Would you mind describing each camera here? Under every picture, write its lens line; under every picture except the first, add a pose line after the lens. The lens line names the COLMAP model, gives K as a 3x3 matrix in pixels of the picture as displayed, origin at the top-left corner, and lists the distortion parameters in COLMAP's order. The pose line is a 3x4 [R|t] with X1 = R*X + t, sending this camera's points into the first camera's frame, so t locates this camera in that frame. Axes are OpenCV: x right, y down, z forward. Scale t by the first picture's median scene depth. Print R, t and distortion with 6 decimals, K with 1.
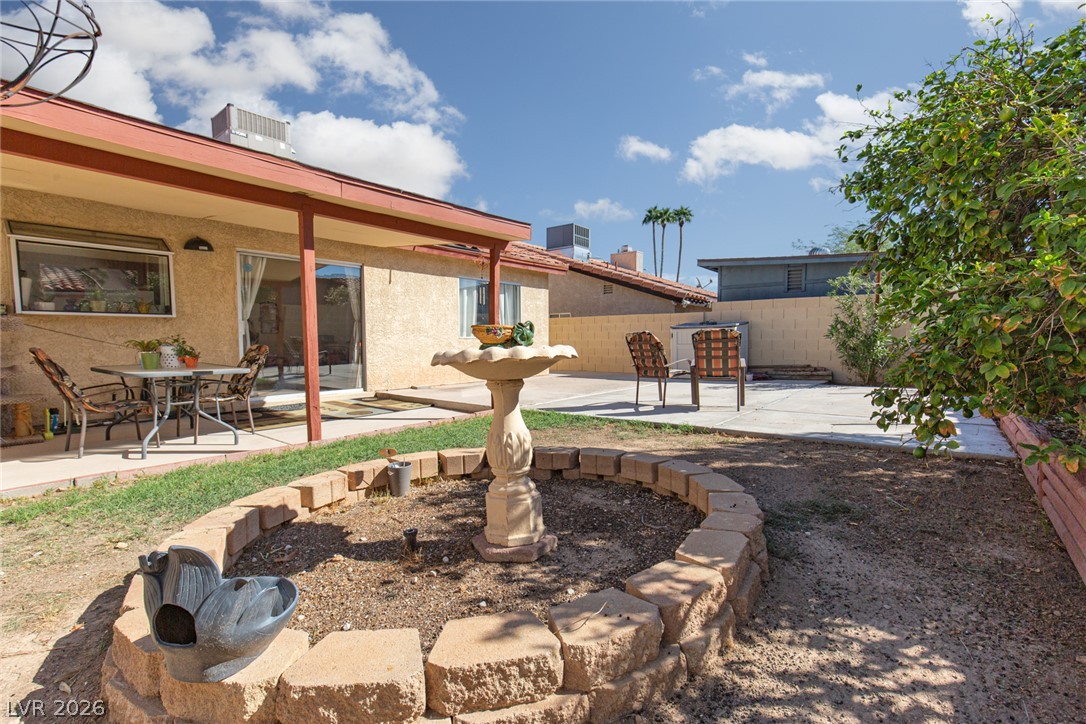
lens RADIAL K [[500.4, 0, 549.9], [0, 500.4, 371.3], [0, 0, 1]] dist [0.012990, -0.001948]
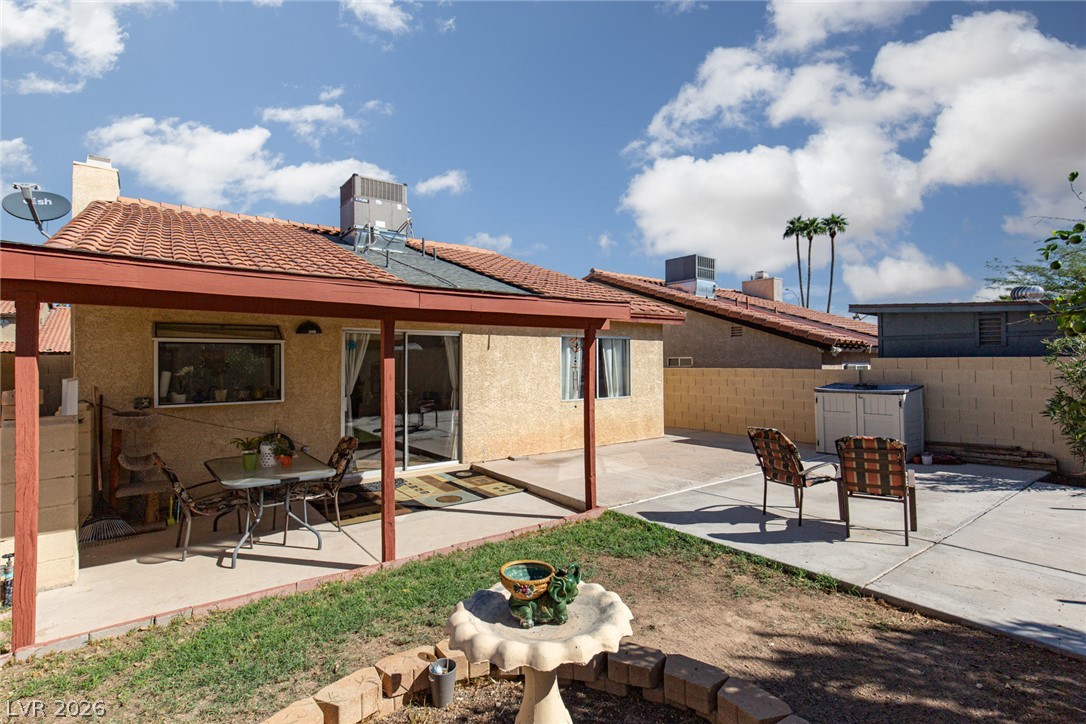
lens RADIAL K [[534.4, 0, 540.4], [0, 534.4, 351.1], [0, 0, 1]] dist [0.014475, -0.002156]
pose [[0.968611, -0.004676, -0.248539, 0.039855], [-0.014882, 0.996939, -0.076755, -0.123932], [0.248137, 0.078044, 0.965576, 0.052964]]
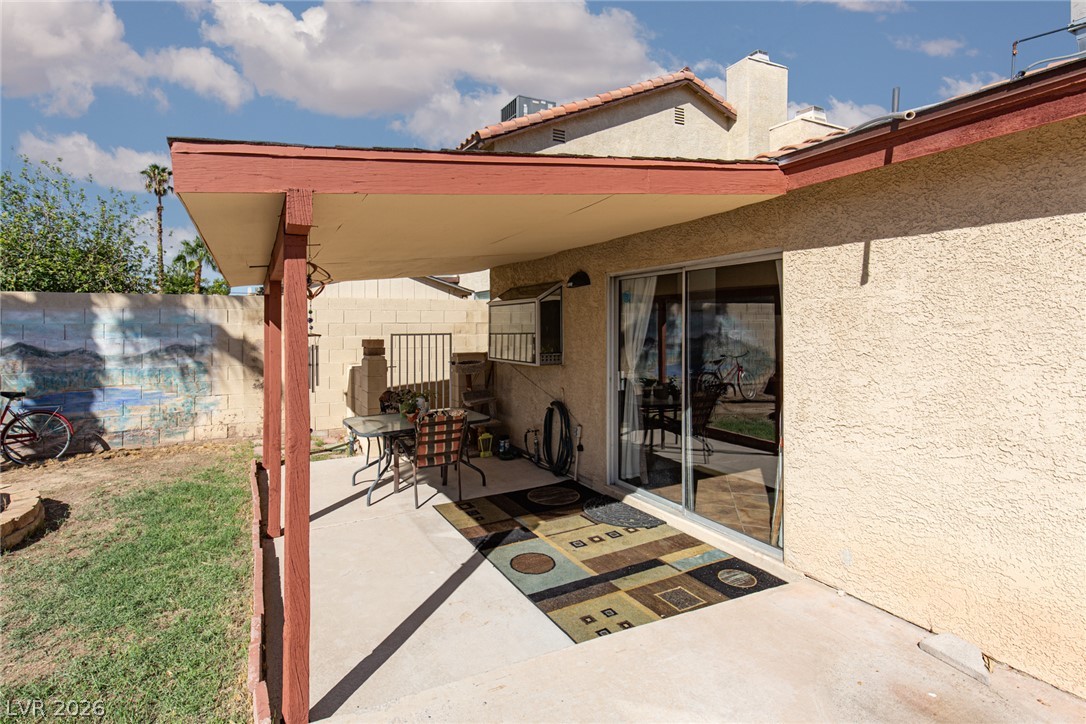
lens RADIAL K [[519.2, 0, 480.9], [0, 519.2, 328.9], [0, 0, 1]] dist [0.010661, -0.000533]
pose [[-0.459259, 0.012356, -0.888217, 0.142184], [-0.046841, 0.998175, 0.038105, -0.191075], [0.887067, 0.059105, -0.457842, 1.227112]]
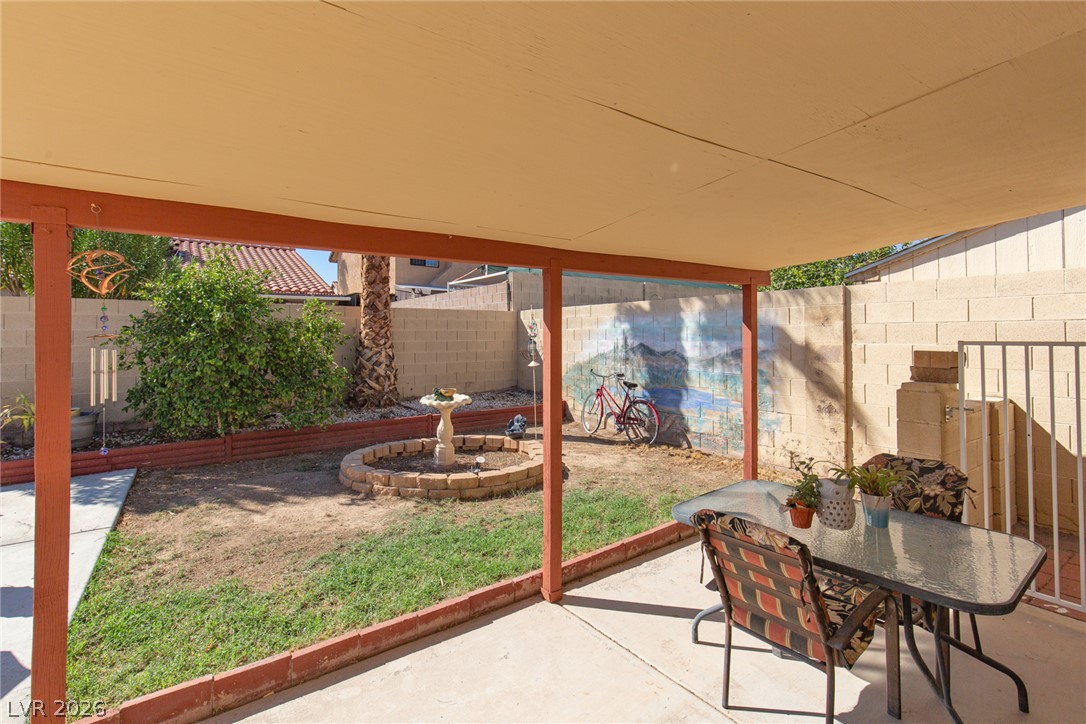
lens RADIAL K [[500.4, 0, 543.3], [0, 500.4, 326.5], [0, 0, 1]] dist [0.012990, -0.001948]
pose [[-0.966085, 0.014300, 0.257829, -0.449742], [0.026003, 0.998777, 0.042040, -0.178620], [-0.256913, 0.047319, -0.965276, 1.171619]]
